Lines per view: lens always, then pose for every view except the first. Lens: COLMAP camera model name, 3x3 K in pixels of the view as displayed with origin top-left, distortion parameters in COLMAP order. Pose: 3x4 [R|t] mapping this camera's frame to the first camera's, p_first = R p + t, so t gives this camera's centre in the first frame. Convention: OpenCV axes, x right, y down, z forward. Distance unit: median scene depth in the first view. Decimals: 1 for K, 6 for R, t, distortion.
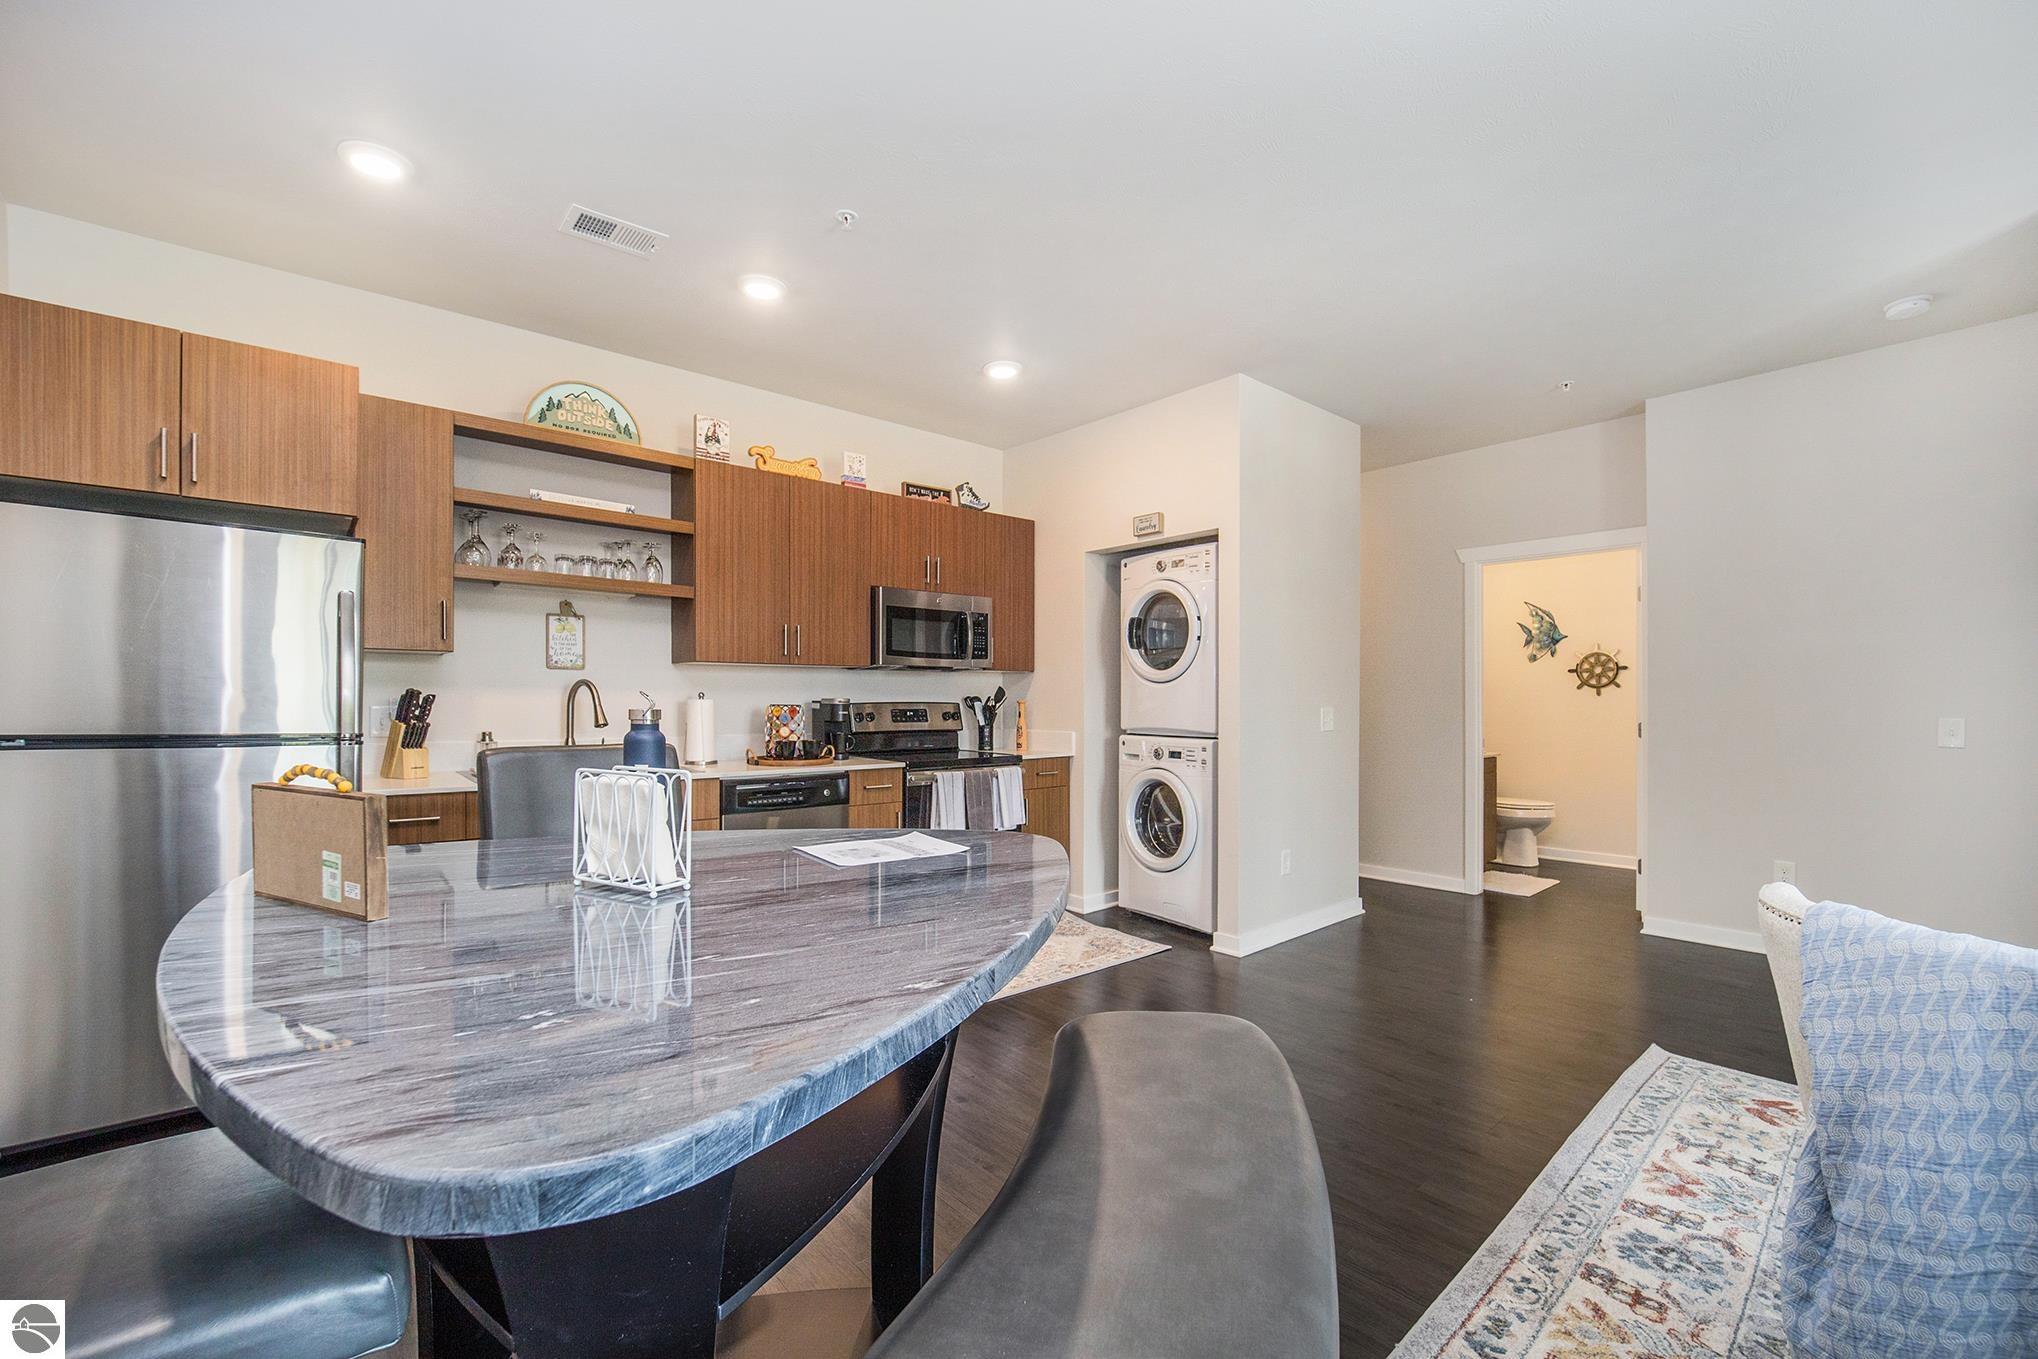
lens RADIAL K [[833.1, 0, 1000.0], [0, 833.1, 694.9], [0, 0, 1]] dist [0.000142, 0.000262]
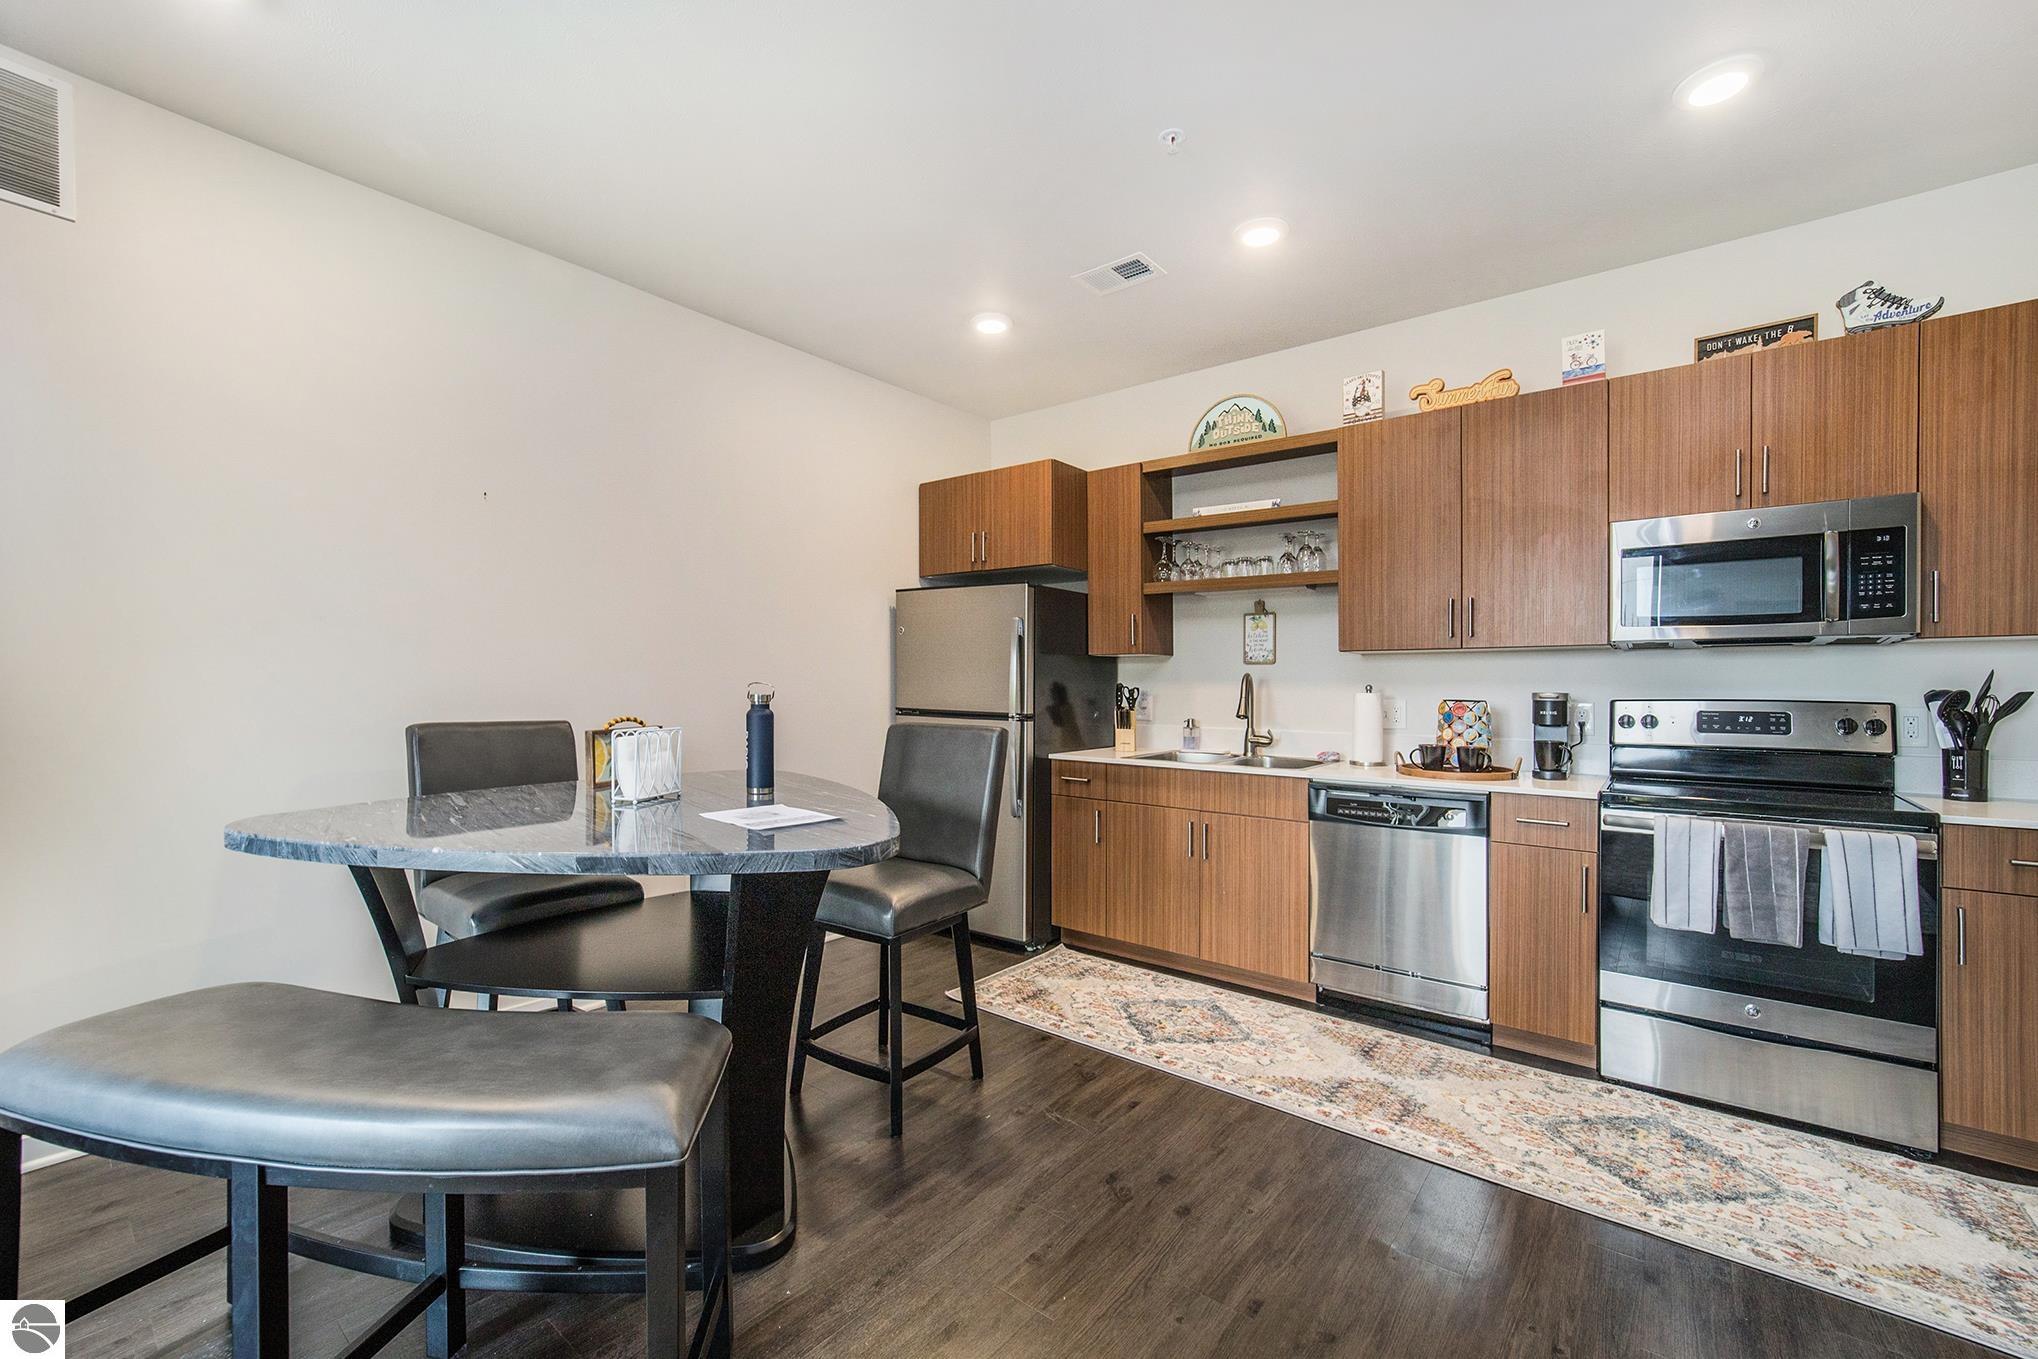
lens RADIAL K [[833.1, 0, 1000.0], [0, 833.1, 694.9], [0, 0, 1]] dist [0.000142, 0.000262]
pose [[0.210033, 0.008186, -0.977660, 0.441100], [0.001051, 0.999962, 0.008599, -0.000866], [0.977694, -0.002834, 0.210016, 0.436800]]
